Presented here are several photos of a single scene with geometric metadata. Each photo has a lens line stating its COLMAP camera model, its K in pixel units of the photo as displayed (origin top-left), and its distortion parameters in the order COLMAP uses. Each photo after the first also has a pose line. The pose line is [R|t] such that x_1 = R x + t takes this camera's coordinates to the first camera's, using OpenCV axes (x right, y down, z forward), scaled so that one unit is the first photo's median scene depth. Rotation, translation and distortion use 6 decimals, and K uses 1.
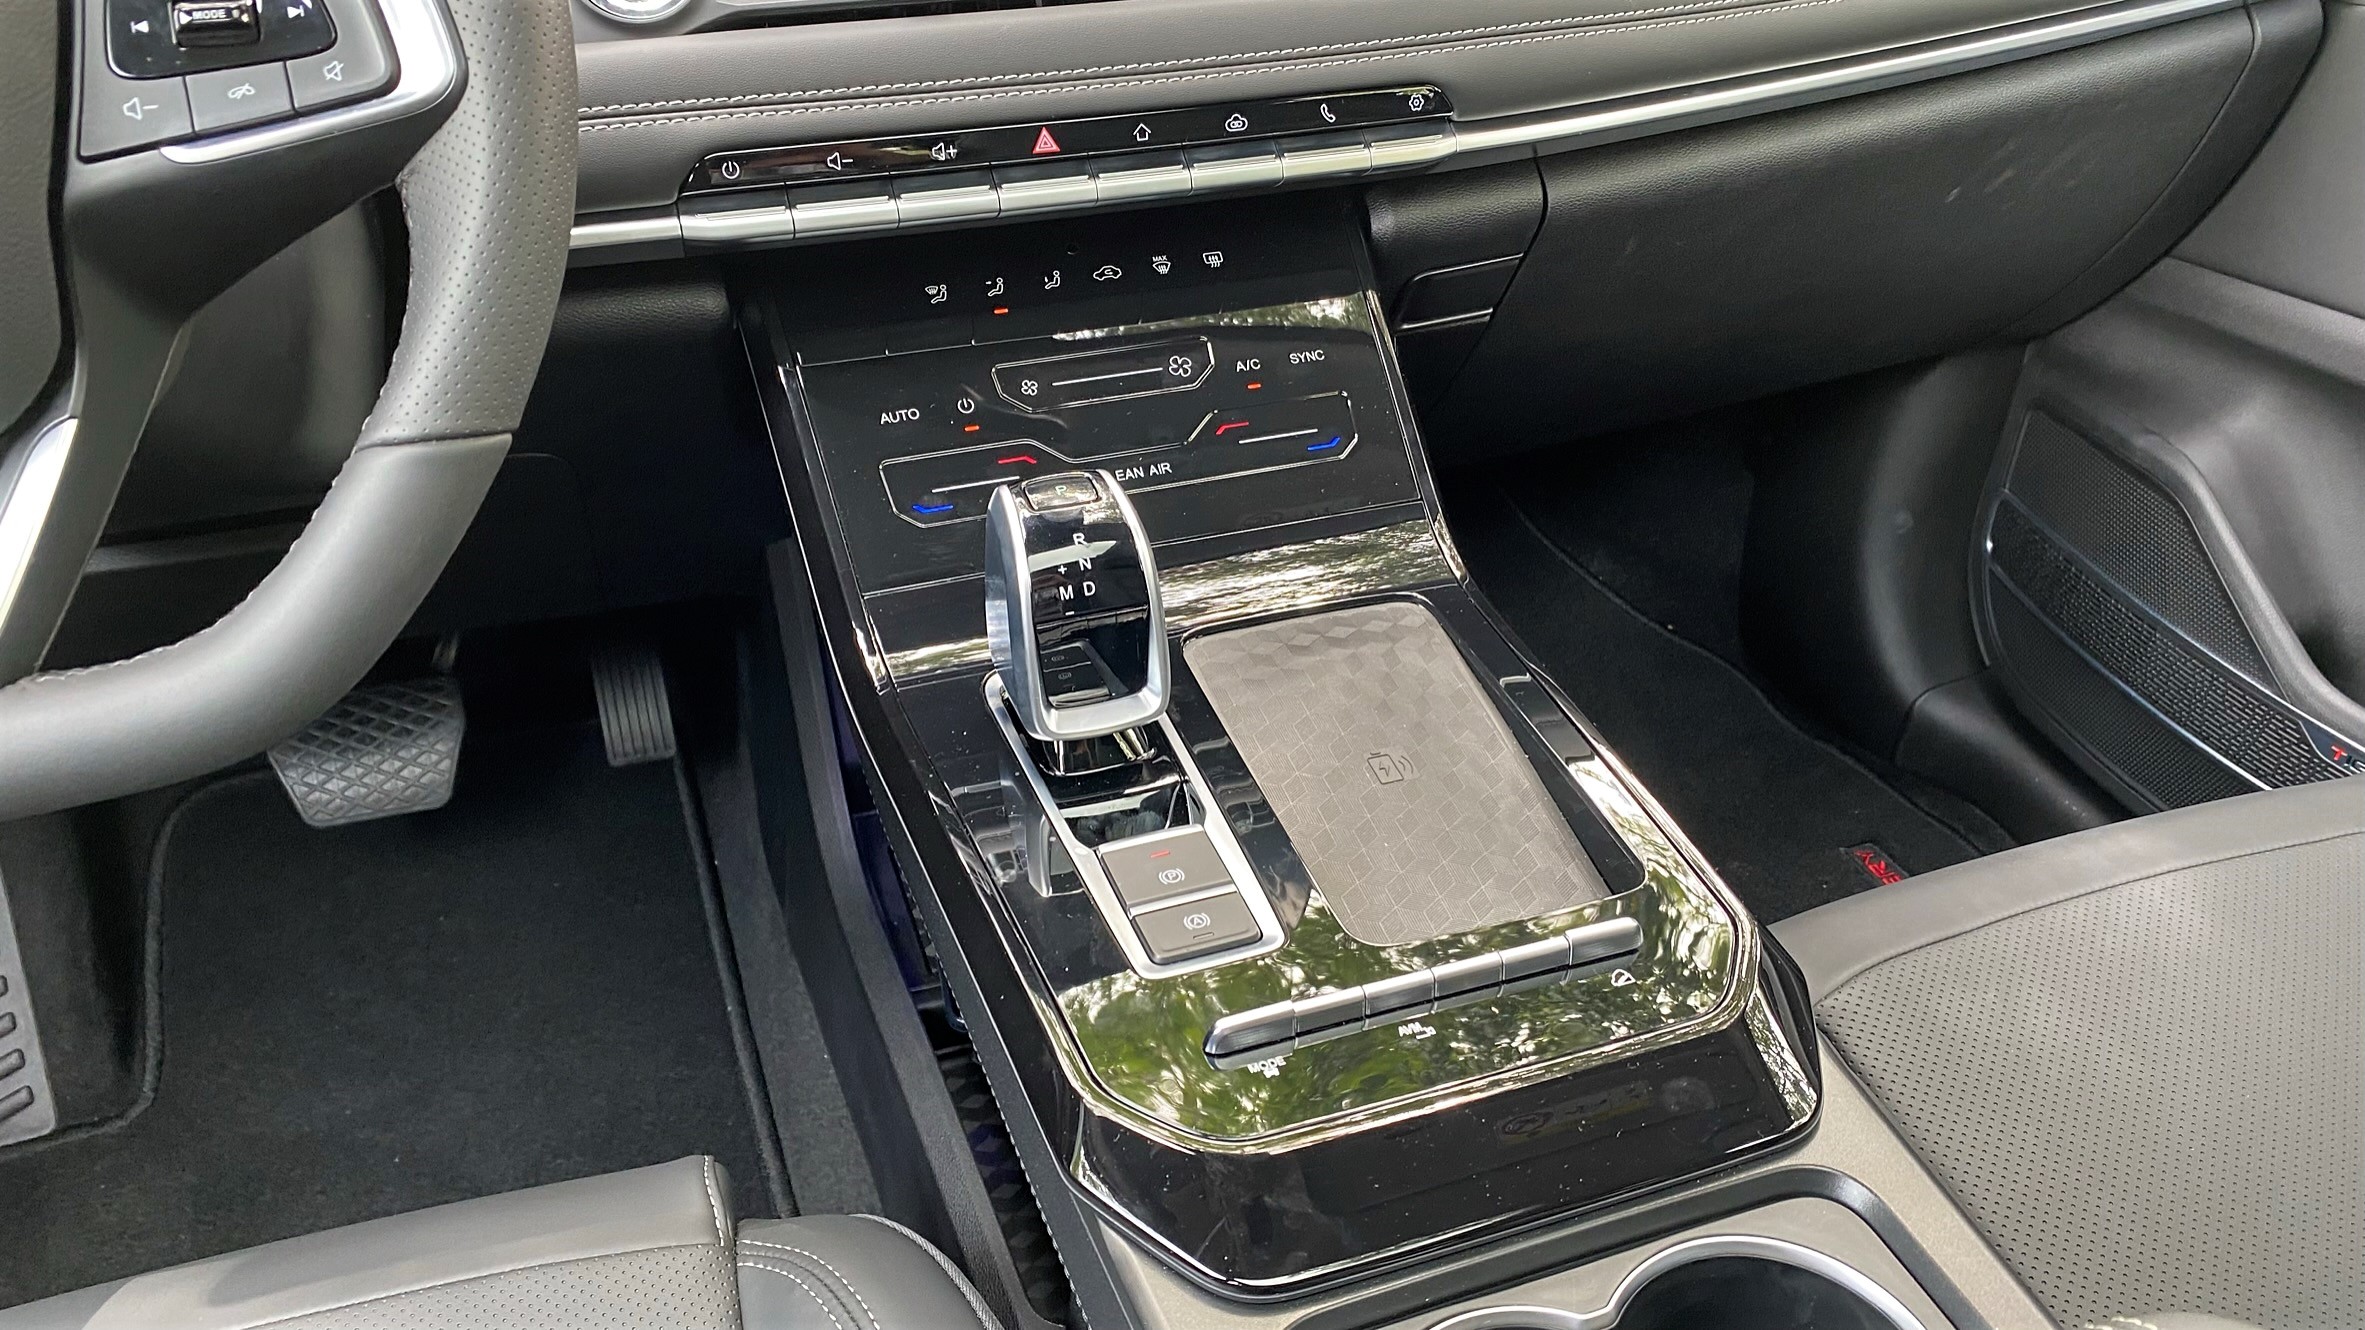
lens RADIAL K [[1835.8, 0, 1173.9], [0, 1835.8, 677.0], [0, 0, 1]] dist [0.065293, -0.085330]
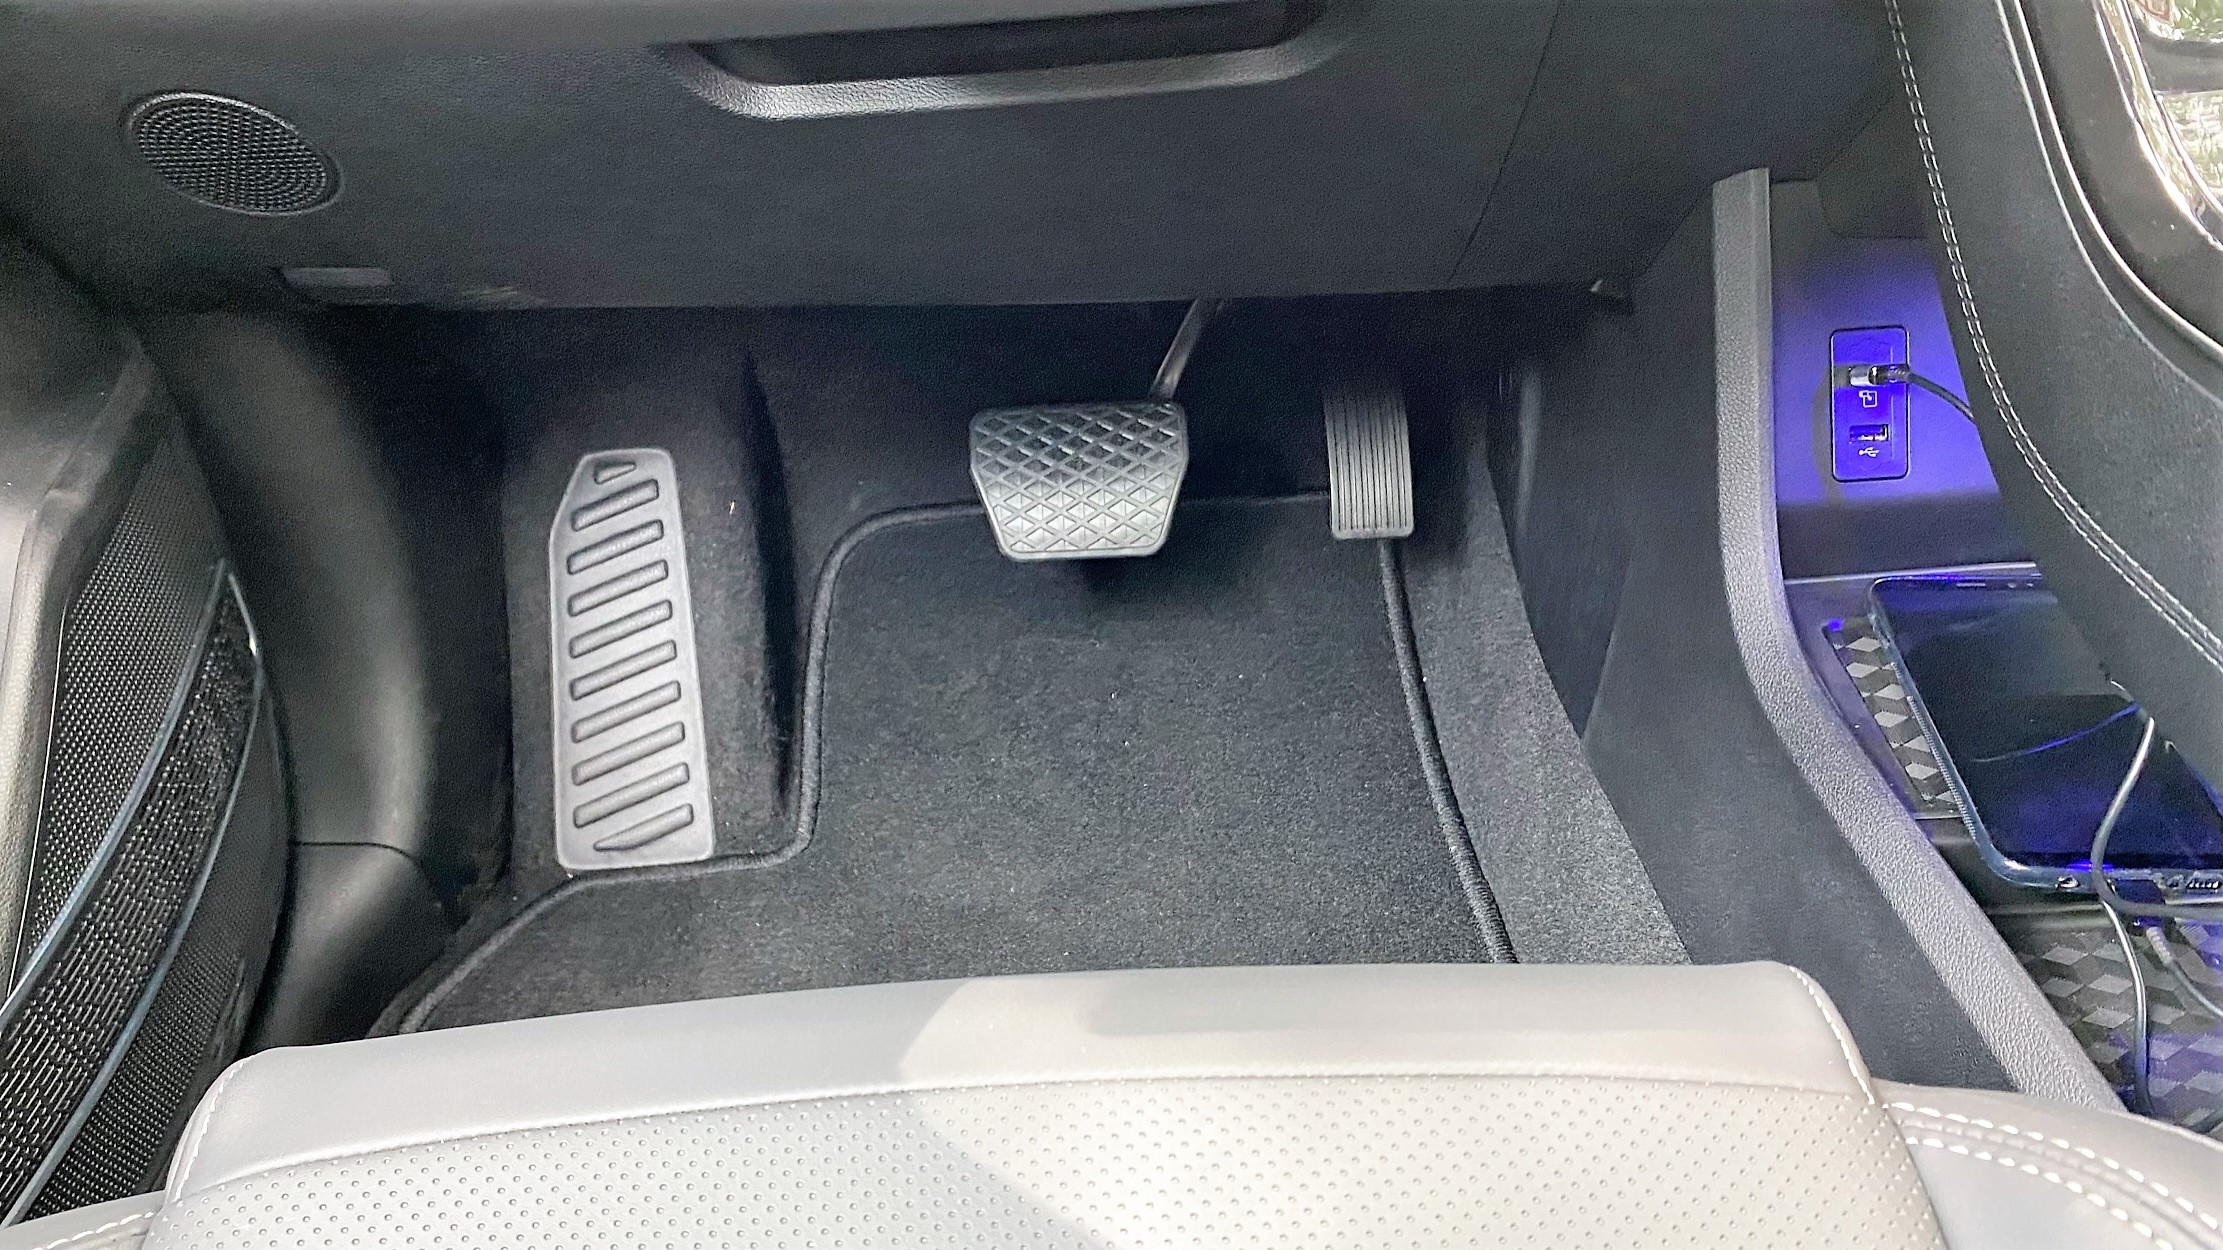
lens RADIAL K [[1873.2, 0, 1034.0], [0, 1873.2, 629.4], [0, 0, 1]] dist [0.097622, -0.001978]
pose [[0.944245, 0.118127, -0.307324, -0.252992], [-0.117642, 0.992851, 0.020175, 0.132382], [0.307510, 0.017104, 0.951391, 0.240537]]
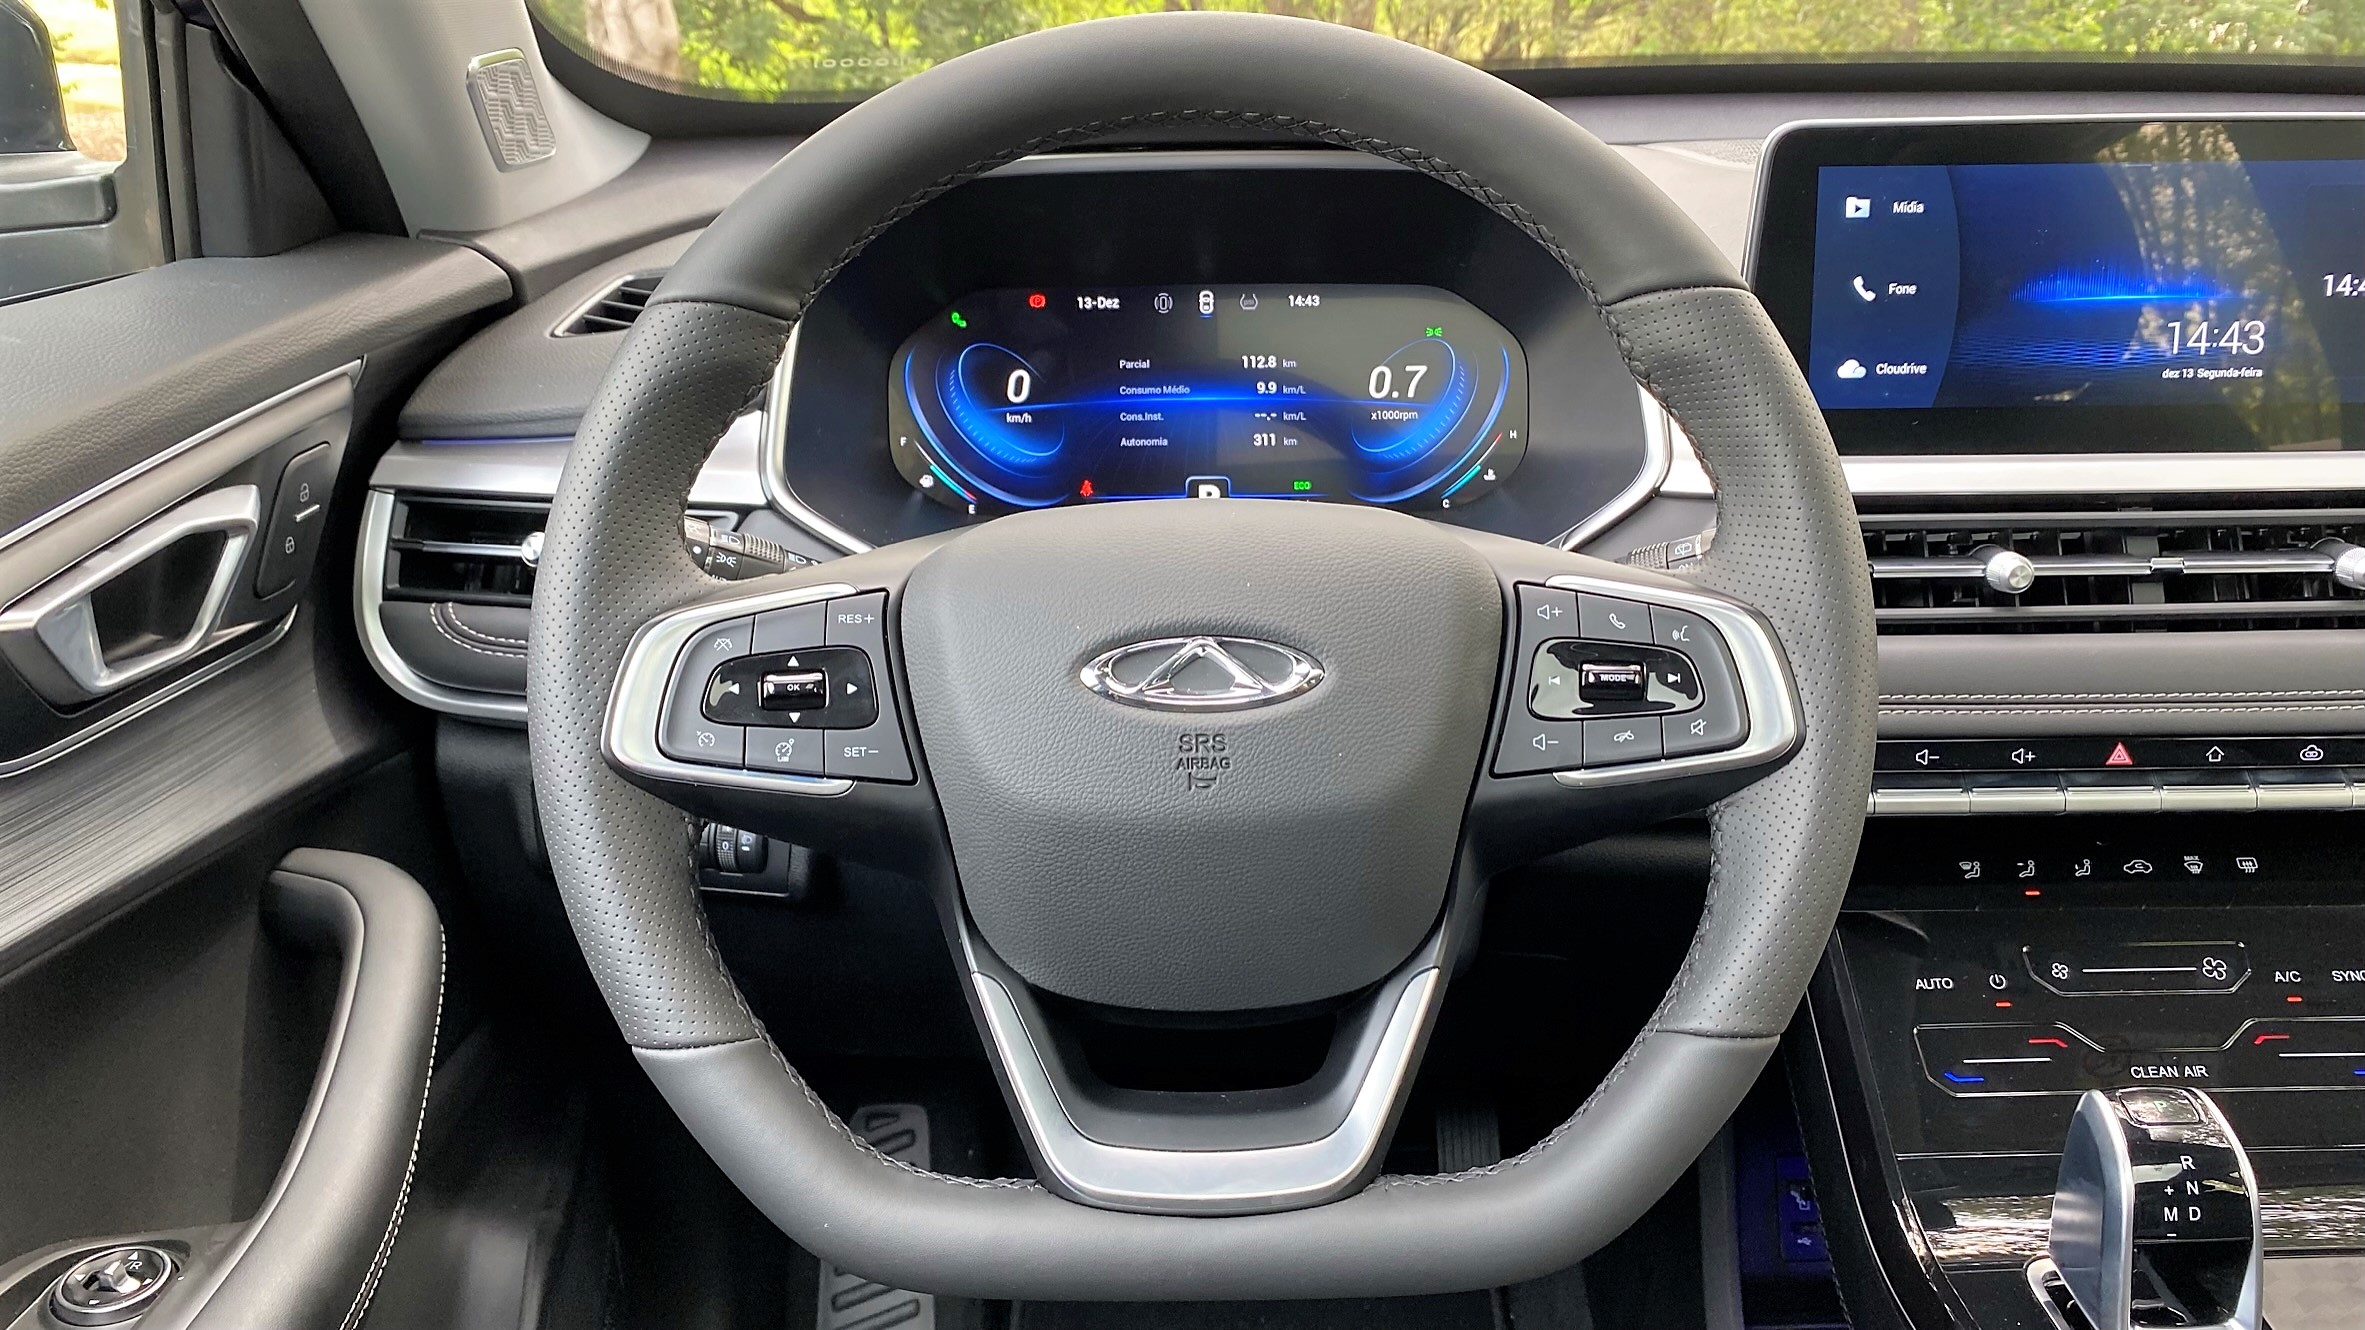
lens RADIAL K [[1832.9, 0, 1193.5], [0, 1832.9, 675.4], [0, 0, 1]] dist [0.058180, -0.096455]
pose [[0.946398, 0.103224, -0.306066, -0.221479], [-0.164670, 0.969364, -0.182254, -0.044819], [0.277876, 0.222885, 0.934402, -0.136815]]
